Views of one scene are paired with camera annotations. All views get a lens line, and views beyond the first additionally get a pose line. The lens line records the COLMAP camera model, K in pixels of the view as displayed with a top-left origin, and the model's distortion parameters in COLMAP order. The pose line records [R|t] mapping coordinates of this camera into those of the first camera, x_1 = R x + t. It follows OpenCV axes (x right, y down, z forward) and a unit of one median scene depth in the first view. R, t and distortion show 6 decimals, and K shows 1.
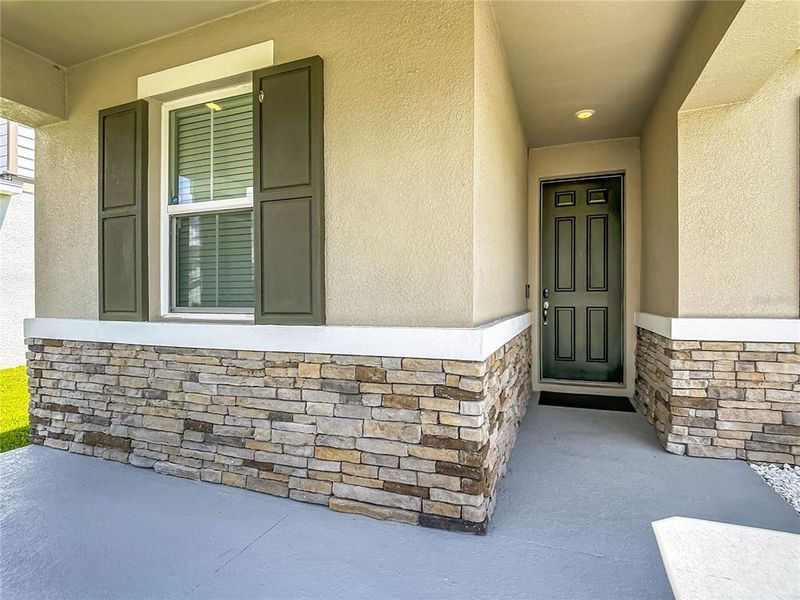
lens RADIAL K [[427.4, 0, 396.1], [0, 427.4, 303.0], [0, 0, 1]] dist [-0.010997, -0.006869]
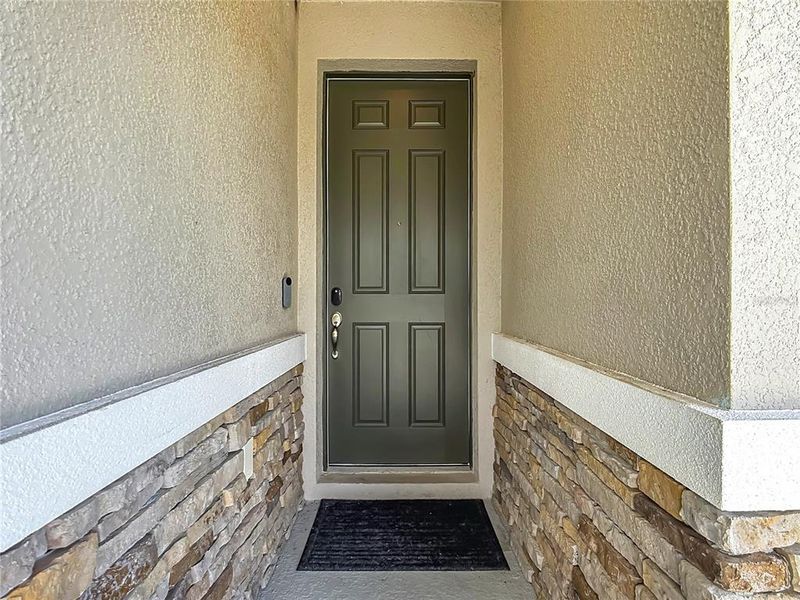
lens RADIAL K [[427.4, 0, 401.2], [0, 427.4, 299.2], [0, 0, 1]] dist [-0.010997, -0.006869]
pose [[0.927319, 0.002853, 0.374262, 0.279841], [-0.000192, 0.999974, -0.007146, -0.019250], [-0.374272, 0.006555, 0.927296, 0.597177]]
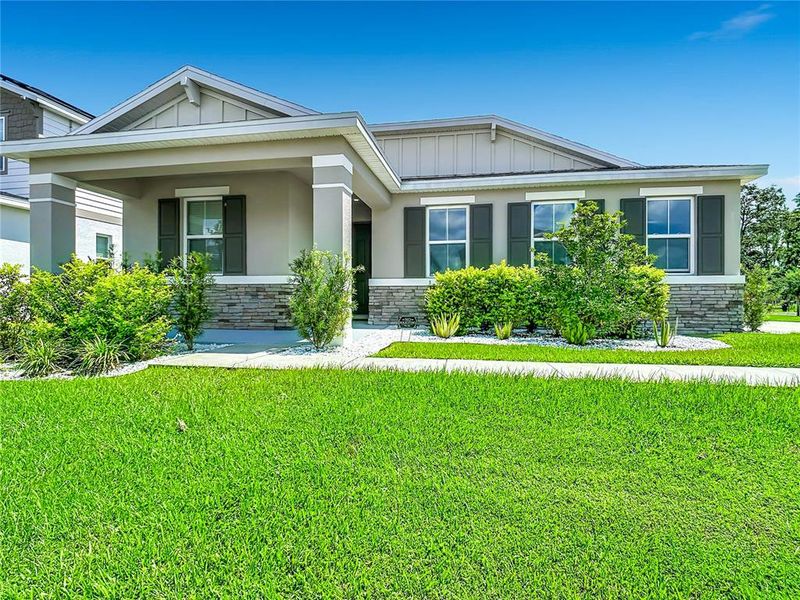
lens RADIAL K [[427.4, 0, 399.8], [0, 427.4, 305.2], [0, 0, 1]] dist [-0.010997, -0.006869]
pose [[0.978083, 0.000999, 0.208213, 0.169930], [-0.001208, 0.999999, 0.000875, 0.152706], [-0.208212, -0.001108, 0.978083, -1.374830]]
